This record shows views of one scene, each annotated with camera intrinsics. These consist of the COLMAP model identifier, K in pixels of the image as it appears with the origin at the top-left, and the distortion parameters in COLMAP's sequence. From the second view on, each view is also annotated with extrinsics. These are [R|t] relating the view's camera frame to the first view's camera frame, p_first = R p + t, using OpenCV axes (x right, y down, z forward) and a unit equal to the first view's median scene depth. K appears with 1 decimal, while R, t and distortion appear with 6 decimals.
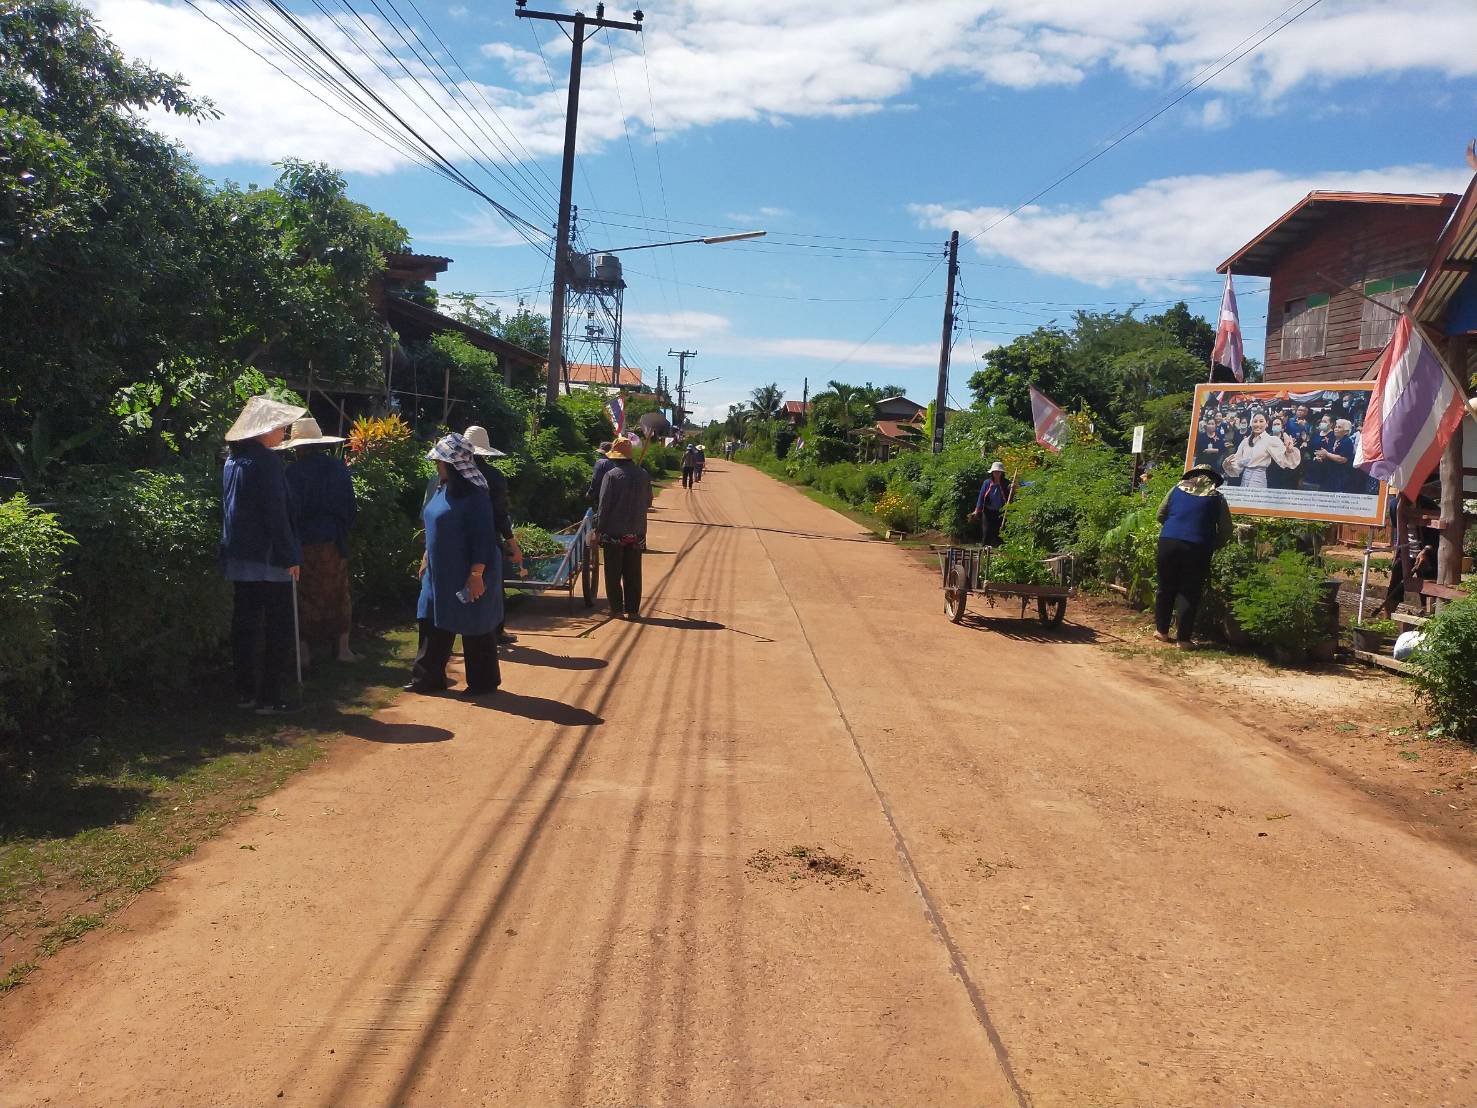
lens RADIAL K [[1189.7, 0, 738.5], [0, 1189.7, 554.0], [0, 0, 1]] dist [0.003453, 0.003212]
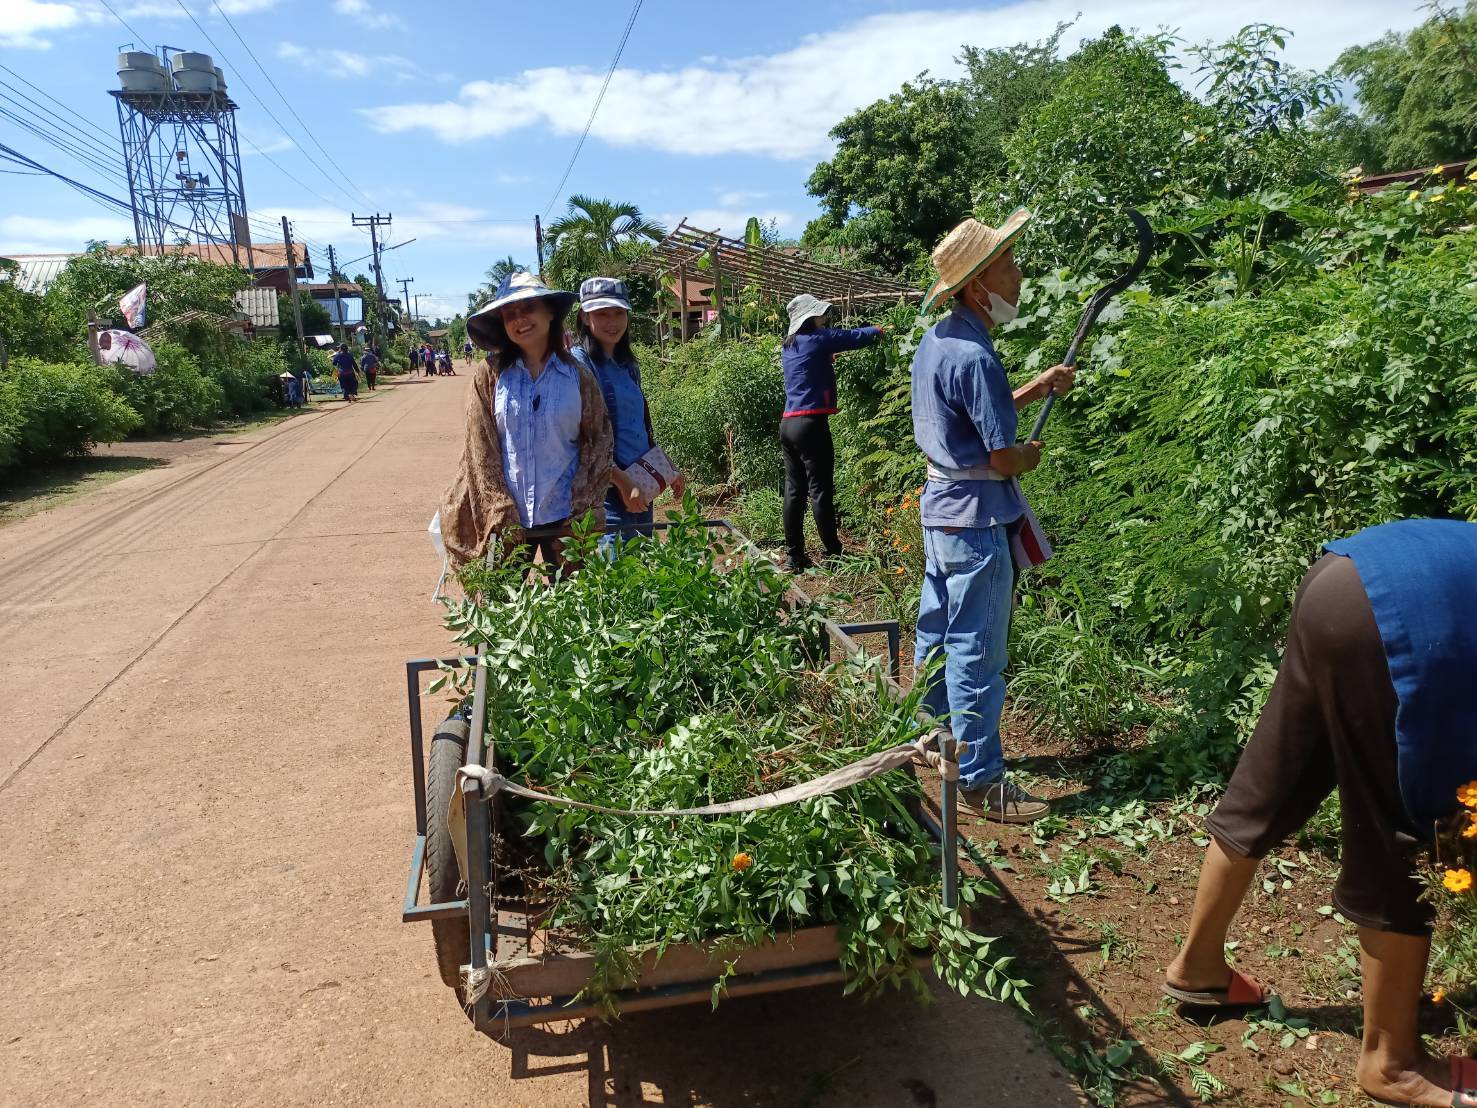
lens RADIAL K [[1189.7, 0, 738.5], [0, 1189.7, 554.0], [0, 0, 1]] dist [0.003453, 0.003212]
pose [[0.975008, -0.145993, 0.167469, 0.034727], [0.128828, 0.985637, 0.109197, -0.033230], [-0.181006, -0.084893, 0.979811, 0.419554]]
